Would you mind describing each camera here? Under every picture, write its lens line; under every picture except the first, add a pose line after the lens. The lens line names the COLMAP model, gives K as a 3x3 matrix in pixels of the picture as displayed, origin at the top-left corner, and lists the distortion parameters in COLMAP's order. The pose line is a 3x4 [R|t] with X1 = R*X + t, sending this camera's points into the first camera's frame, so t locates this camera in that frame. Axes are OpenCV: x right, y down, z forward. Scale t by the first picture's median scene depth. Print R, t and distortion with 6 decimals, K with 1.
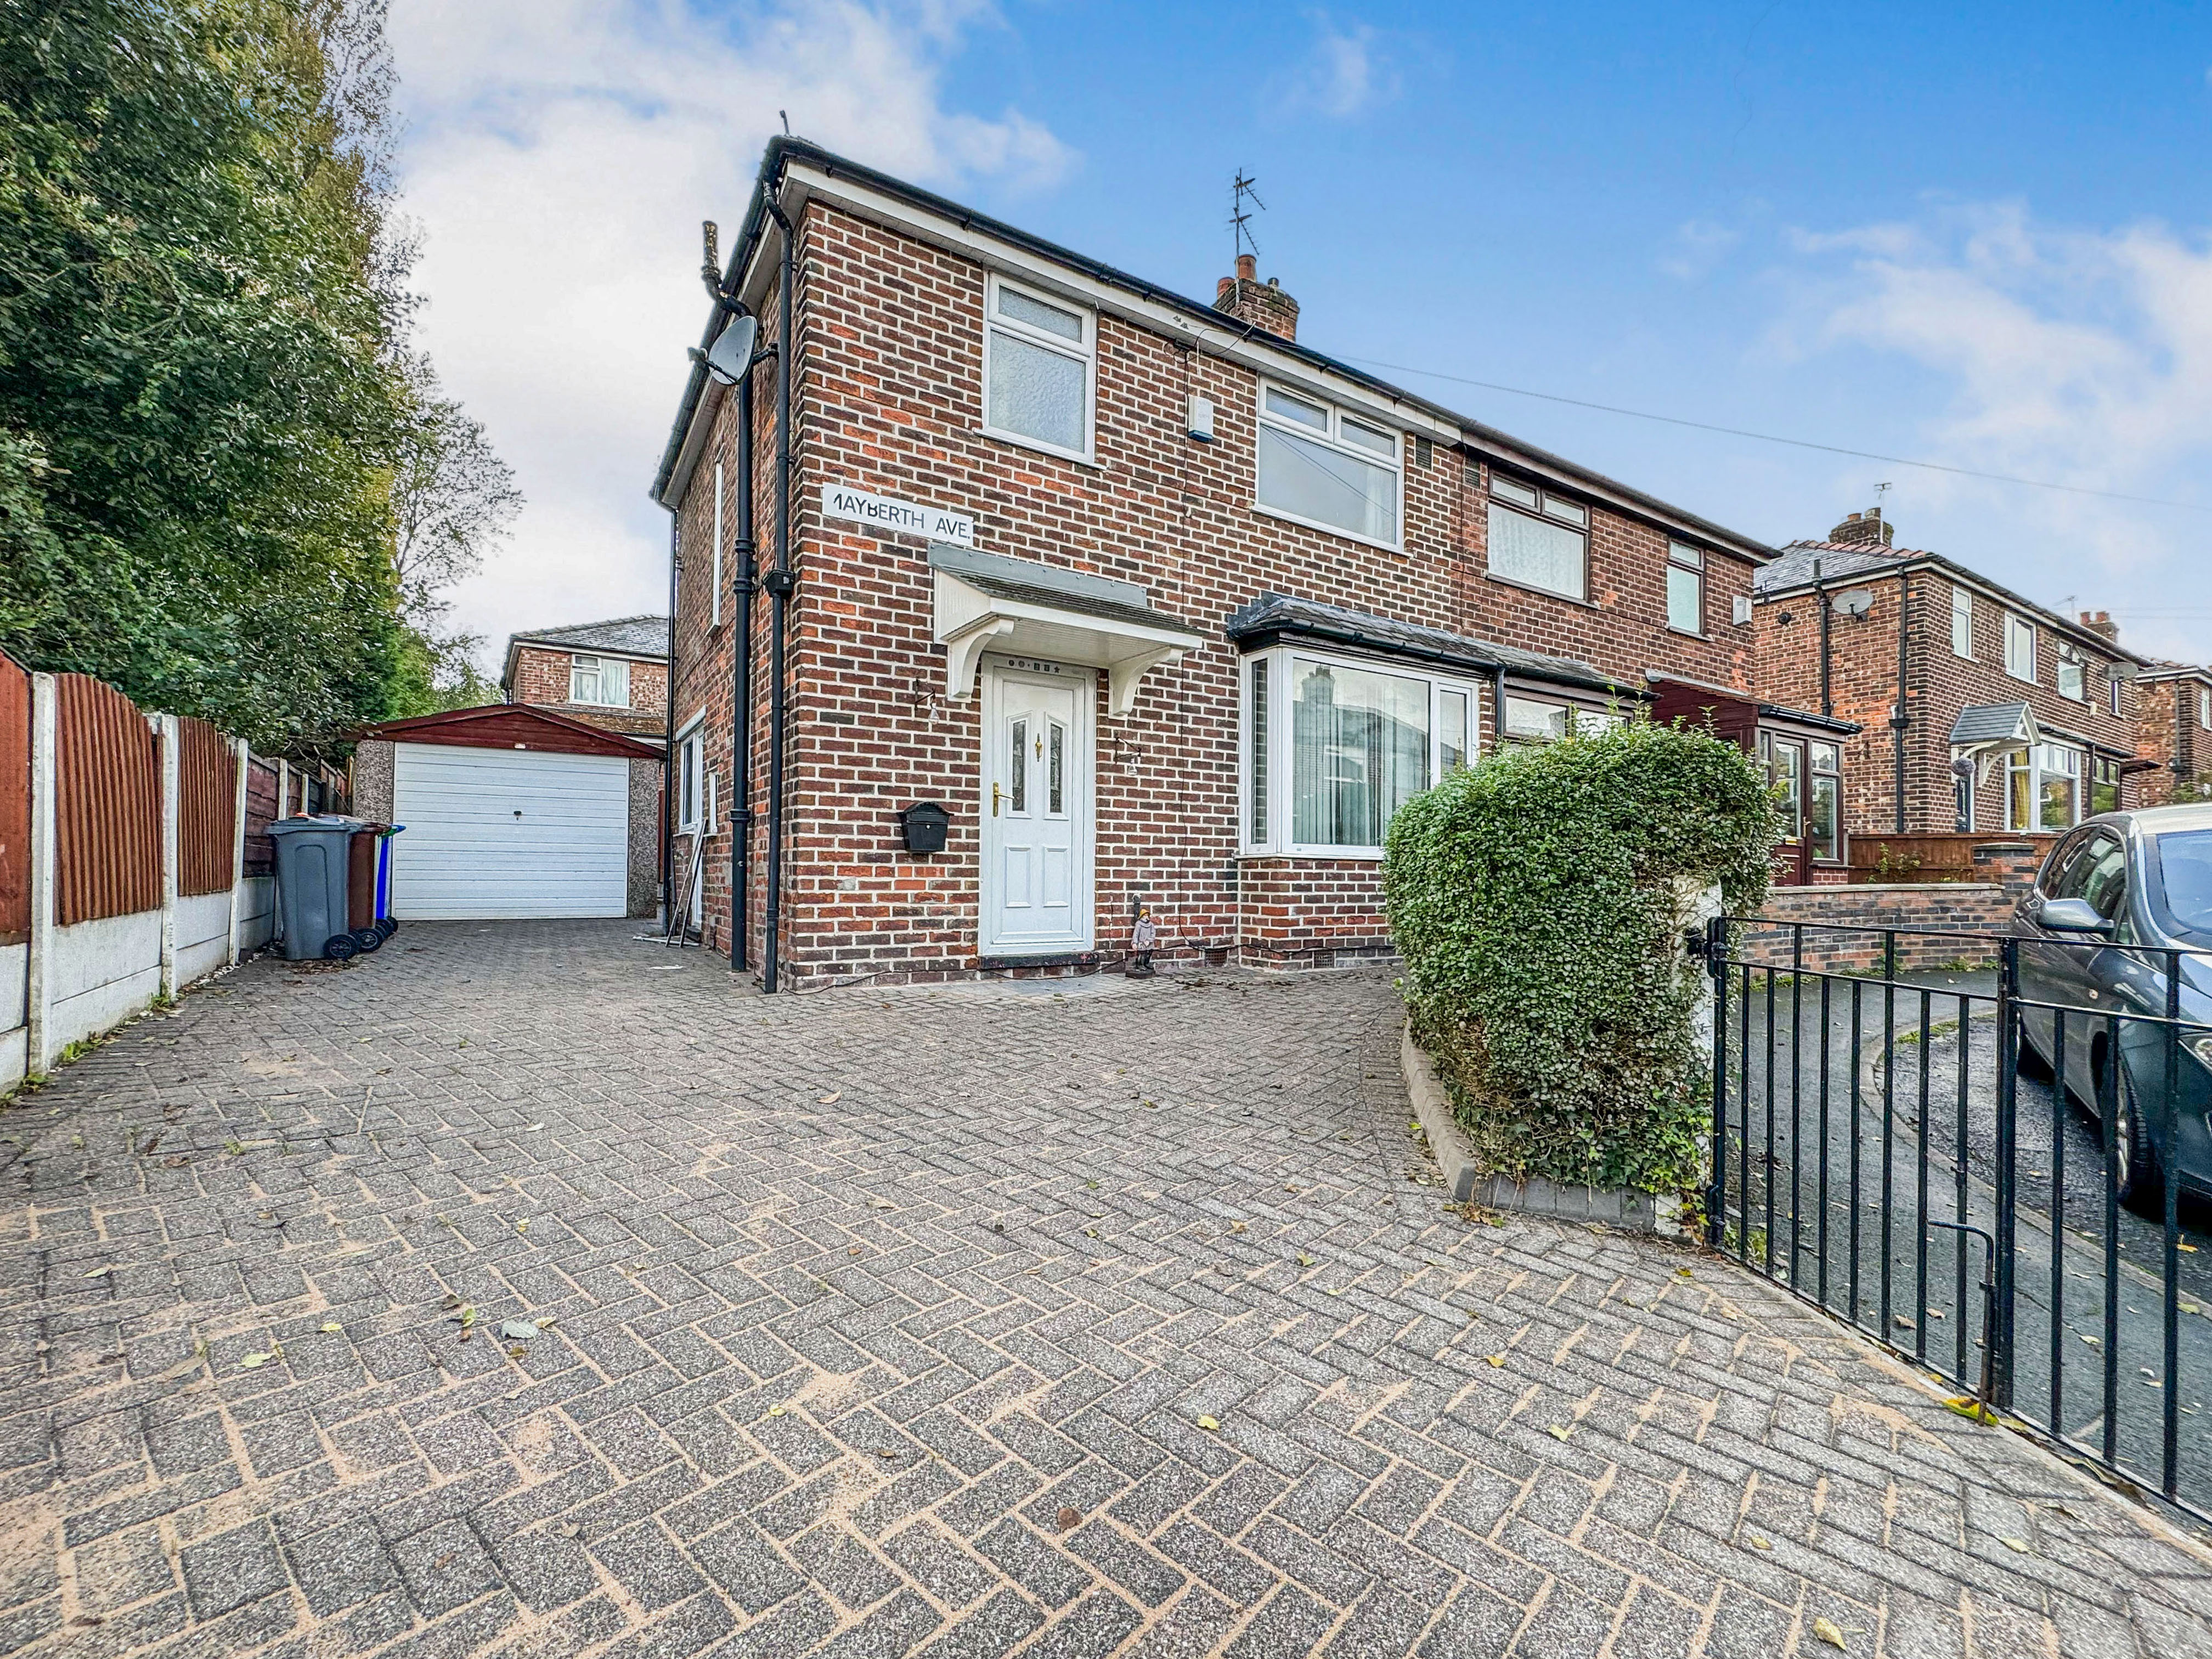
lens RADIAL K [[936.3, 0, 1158.1], [0, 936.3, 825.5], [0, 0, 1]] dist [-0.002553, -0.000466]
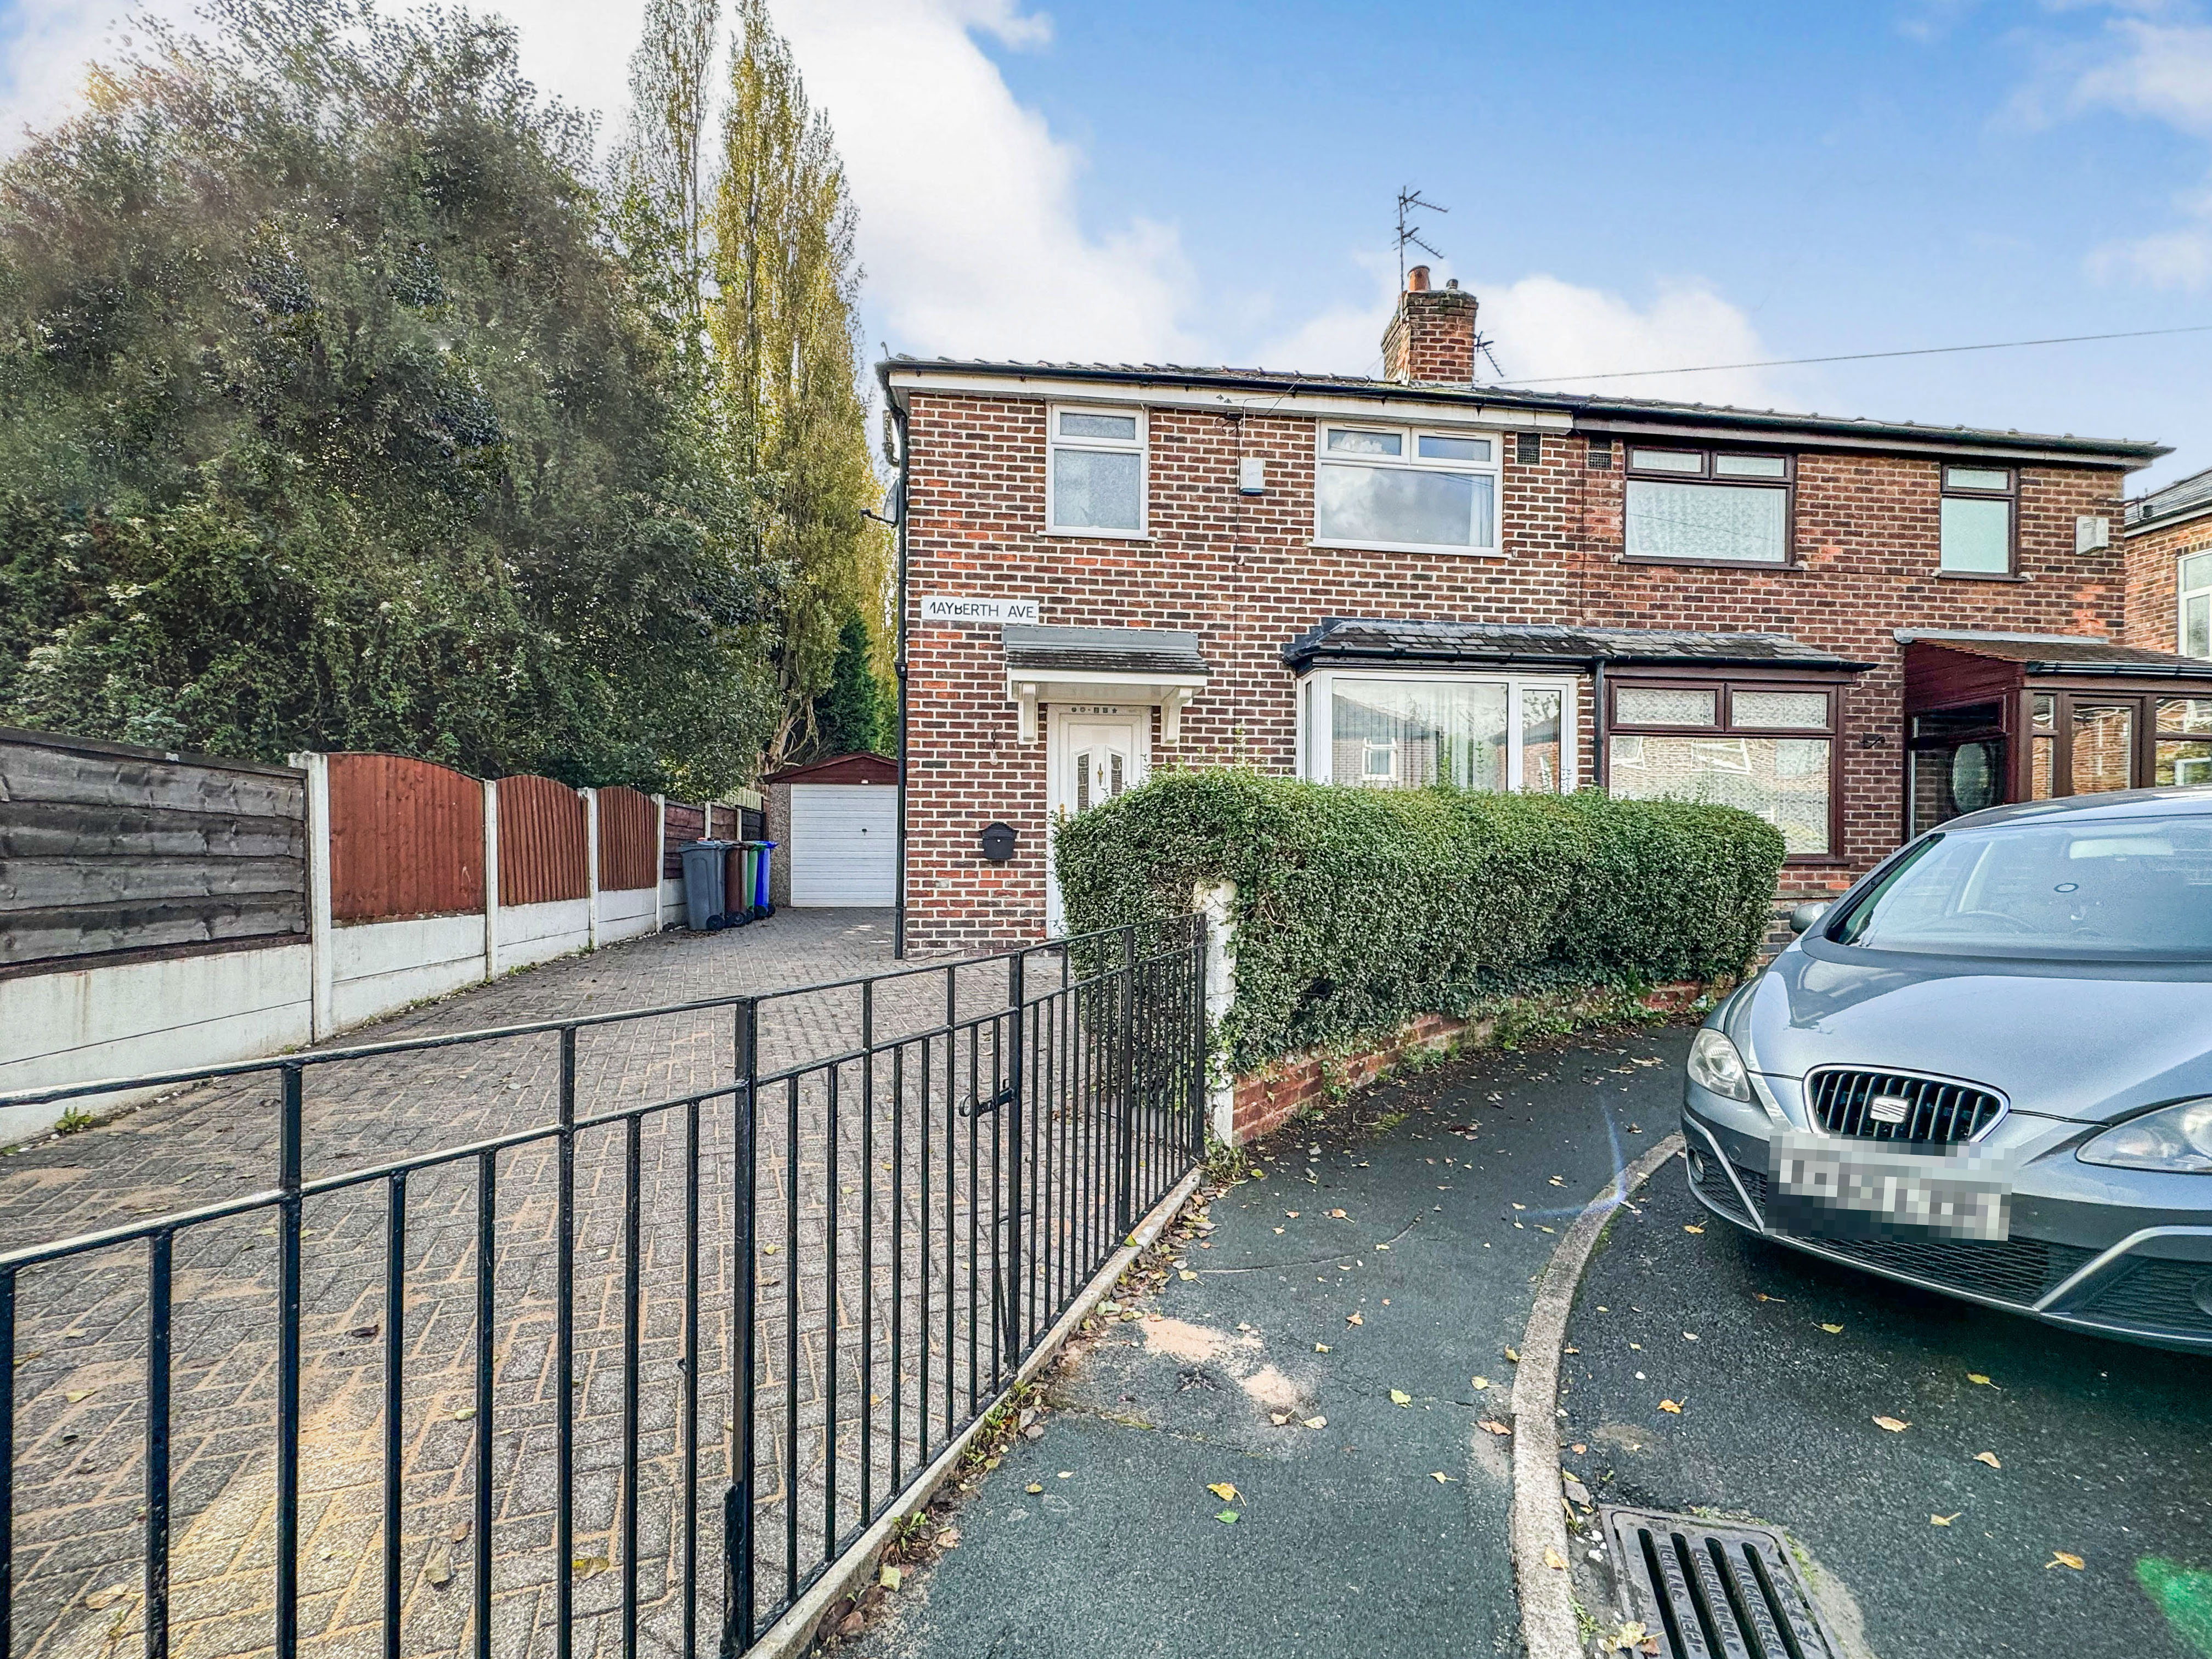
lens RADIAL K [[893.8, 0, 1104.8], [0, 893.8, 834.6], [0, 0, 1]] dist [-0.001182, 0.000074]
pose [[0.903866, -0.023069, -0.427194, 0.397517], [0.028319, 0.999581, 0.005940, -0.009699], [0.426878, -0.017467, 0.904140, -0.084431]]
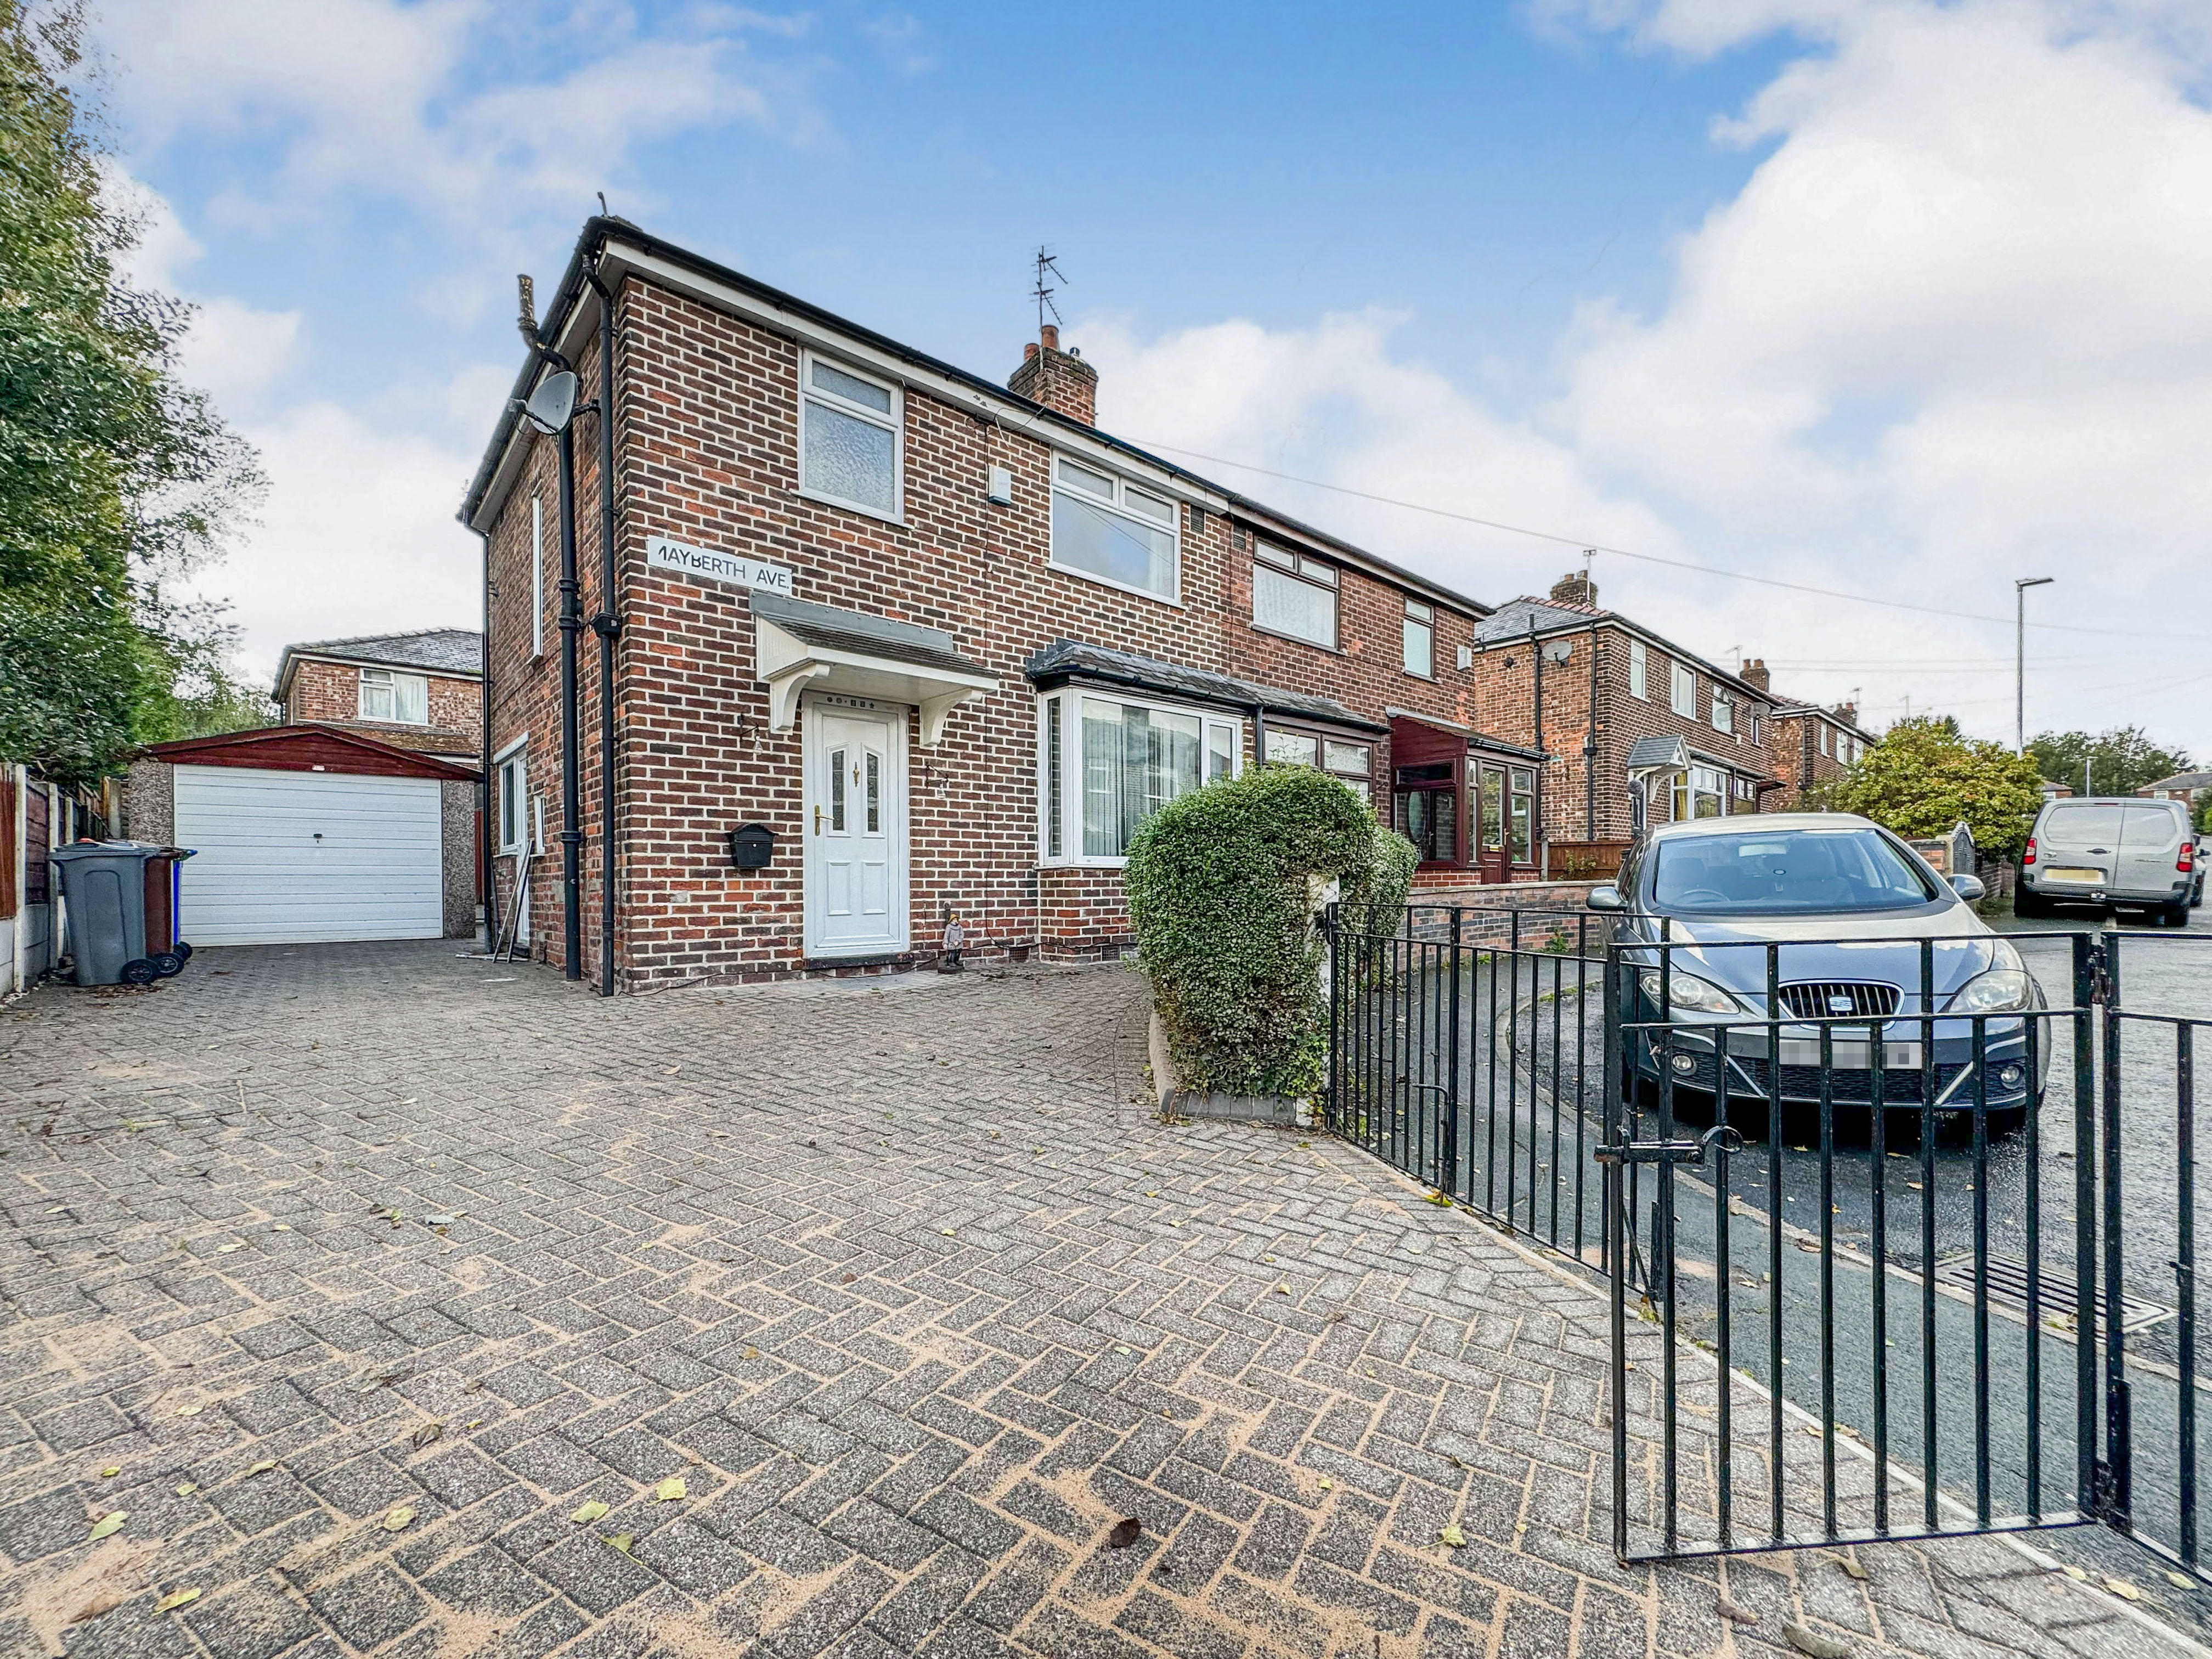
lens RADIAL K [[875.5, 0, 1133.0], [0, 875.5, 859.3], [0, 0, 1]] dist [-0.002080, 0.000197]
pose [[0.986583, -0.014402, 0.162622, 0.030178], [0.010795, 0.999676, 0.023041, -0.001072], [-0.162901, -0.020977, 0.986419, -0.107507]]
